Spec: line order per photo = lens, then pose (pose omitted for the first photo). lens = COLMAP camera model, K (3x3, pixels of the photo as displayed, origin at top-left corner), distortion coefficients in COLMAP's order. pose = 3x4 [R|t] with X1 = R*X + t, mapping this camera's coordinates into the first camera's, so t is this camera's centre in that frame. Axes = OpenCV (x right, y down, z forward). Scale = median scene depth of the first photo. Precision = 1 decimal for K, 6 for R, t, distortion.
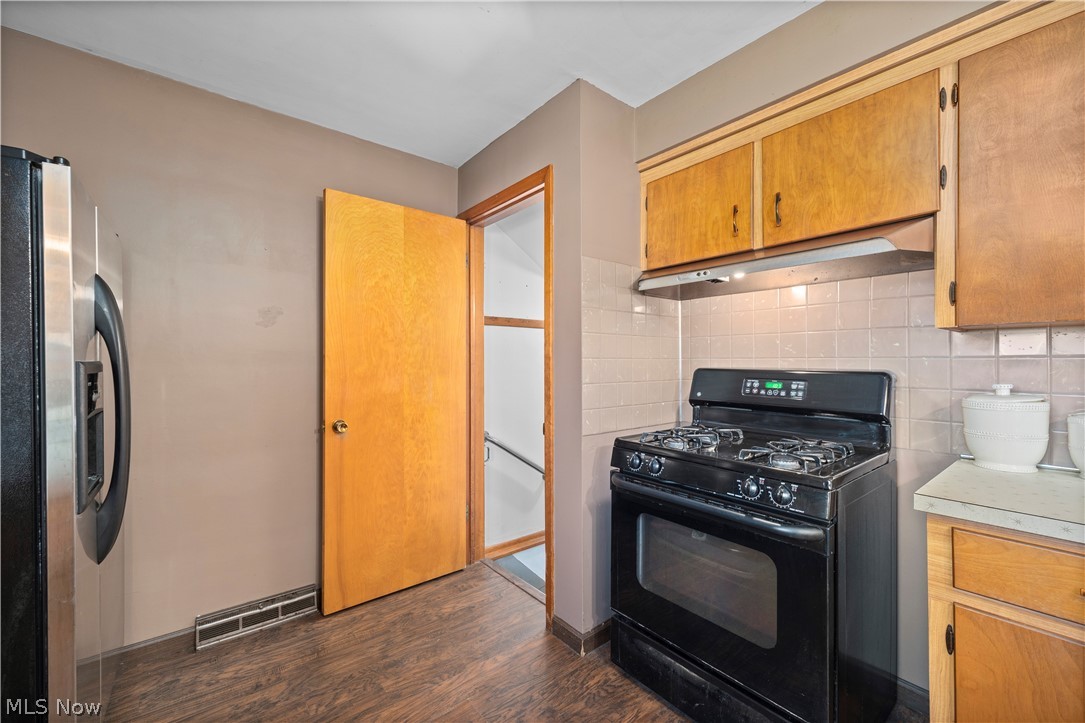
lens RADIAL K [[440.1, 0, 544.5], [0, 440.1, 360.1], [0, 0, 1]] dist [0.010440, -0.000282]
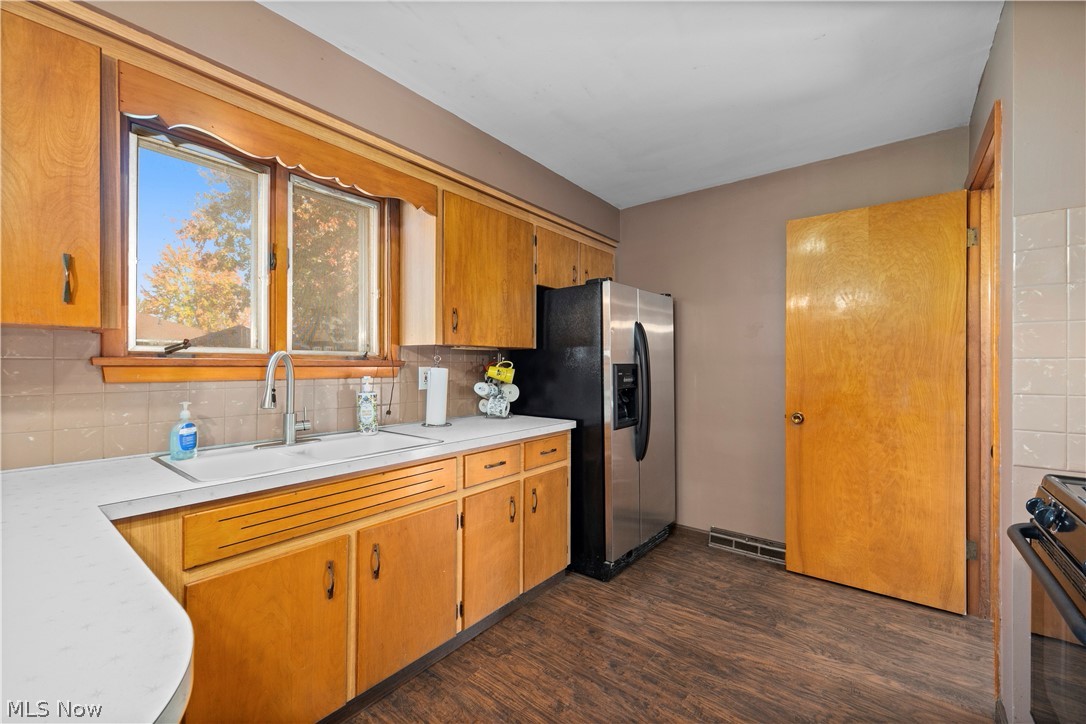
lens RADIAL K [[440.5, 0, 545.0], [0, 440.5, 360.6], [0, 0, 1]] dist [0.010440, -0.000282]
pose [[0.226039, -0.008561, -0.974081, 0.528635], [0.006068, 0.999954, -0.007381, 0.000913], [0.974099, -0.004242, 0.226081, 0.067082]]
